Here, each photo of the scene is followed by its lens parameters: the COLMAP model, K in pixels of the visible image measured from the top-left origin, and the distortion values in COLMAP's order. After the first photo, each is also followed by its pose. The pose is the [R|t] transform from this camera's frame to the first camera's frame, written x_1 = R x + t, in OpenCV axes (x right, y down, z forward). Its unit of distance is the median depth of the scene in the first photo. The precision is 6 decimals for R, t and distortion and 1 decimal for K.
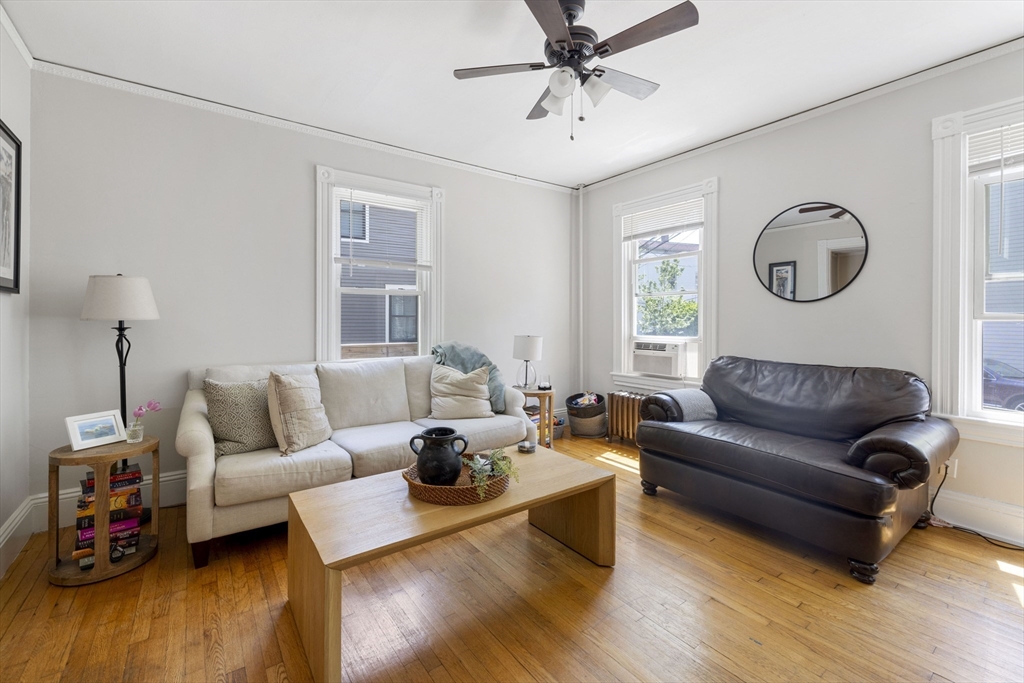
lens RADIAL K [[434.8, 0, 496.6], [0, 434.8, 321.1], [0, 0, 1]] dist [-0.001649, 0.000452]
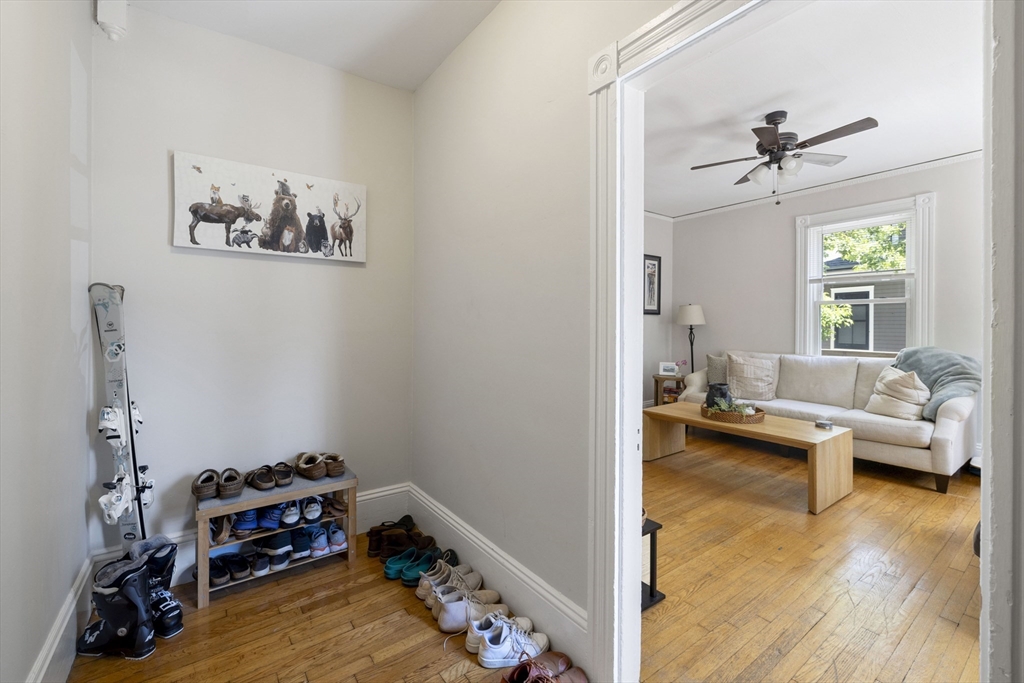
lens RADIAL K [[434.8, 0, 503.2], [0, 434.8, 324.4], [0, 0, 1]] dist [-0.001649, 0.000452]
pose [[-0.006303, 0.000373, -0.999980, 0.961668], [-0.006253, 0.999980, 0.000412, -0.000236], [0.999961, 0.006256, -0.006301, 0.040851]]
